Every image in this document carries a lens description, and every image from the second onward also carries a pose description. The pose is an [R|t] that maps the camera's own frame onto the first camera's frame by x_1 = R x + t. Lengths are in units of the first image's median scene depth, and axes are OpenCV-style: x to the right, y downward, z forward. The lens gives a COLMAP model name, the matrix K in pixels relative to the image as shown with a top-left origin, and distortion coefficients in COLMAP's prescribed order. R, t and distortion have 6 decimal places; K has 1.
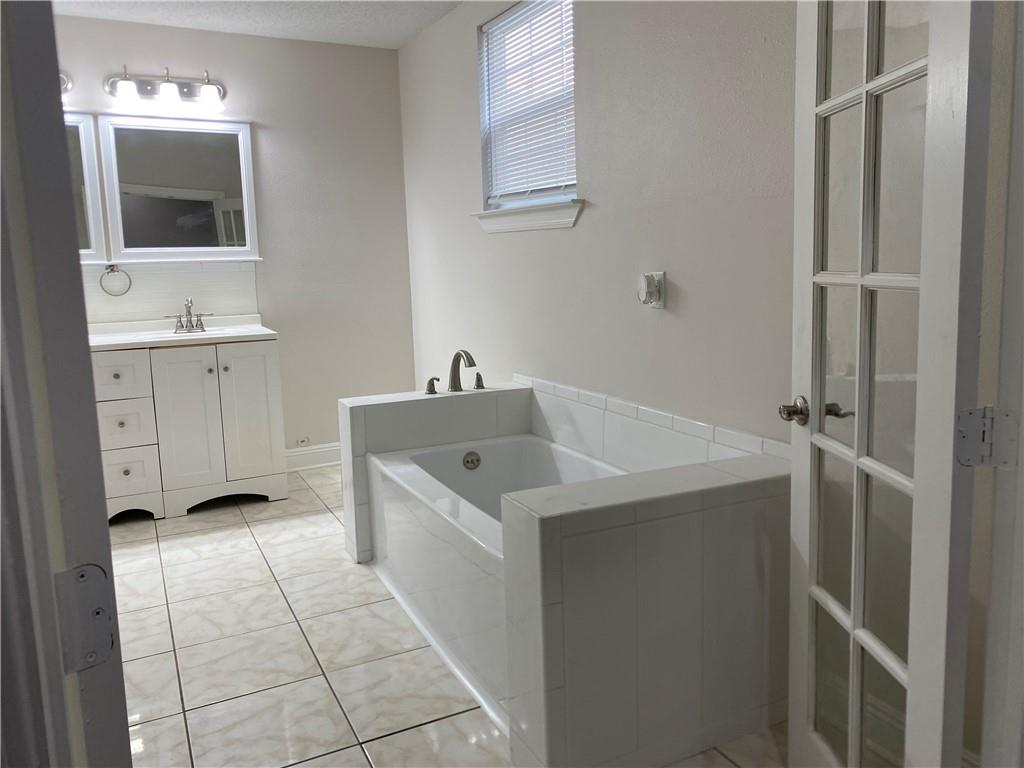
lens RADIAL K [[771.9, 0, 515.9], [0, 771.9, 376.1], [0, 0, 1]] dist [0.023578, -0.038341]
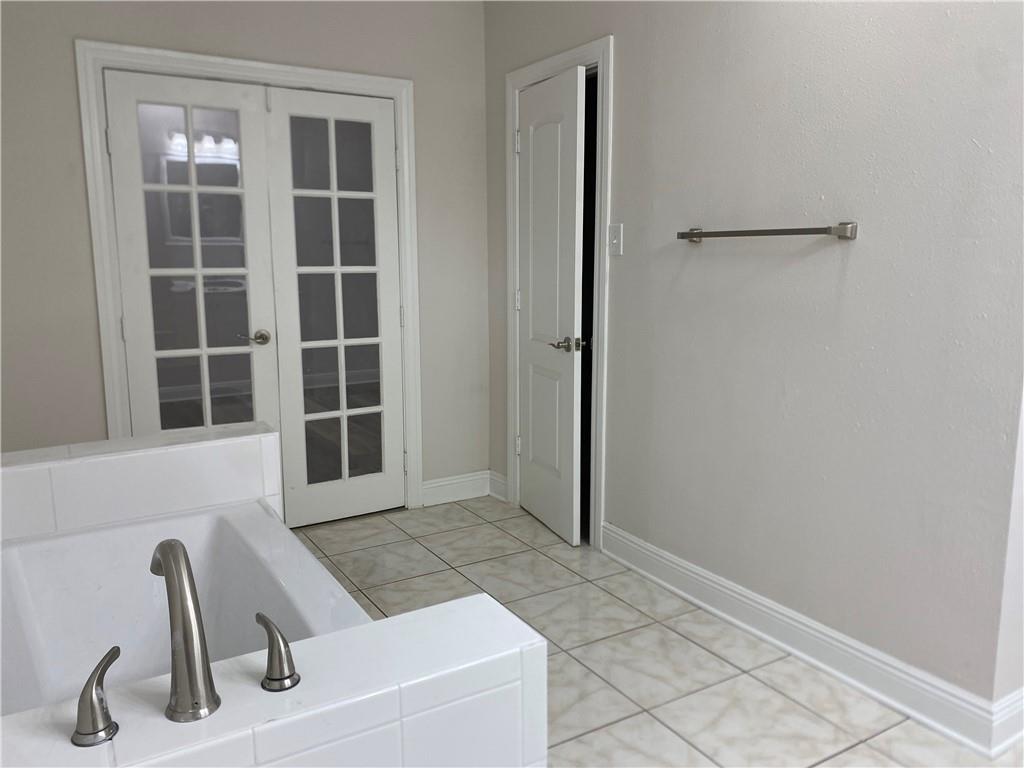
lens RADIAL K [[771.9, 0, 506.5], [0, 771.9, 382.1], [0, 0, 1]] dist [0.023578, -0.038341]
pose [[-0.997096, 0.038607, -0.065647, -0.171619], [0.016017, 0.949009, 0.314841, -0.180006], [0.074455, 0.312875, -0.946871, 1.169988]]
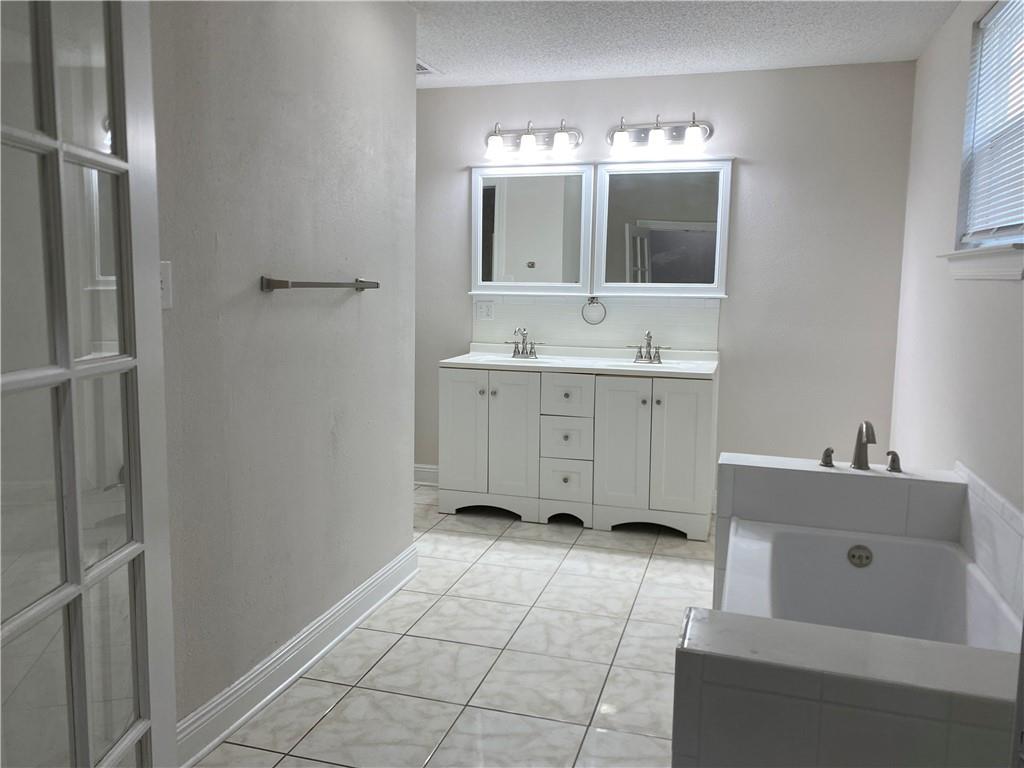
lens RADIAL K [[771.9, 0, 509.0], [0, 771.9, 386.9], [0, 0, 1]] dist [0.023578, -0.038341]
pose [[0.717009, 0.126105, -0.685562, 0.196849], [-0.135129, 0.989989, 0.040775, -0.047095], [0.683841, 0.063404, 0.726871, 0.117886]]
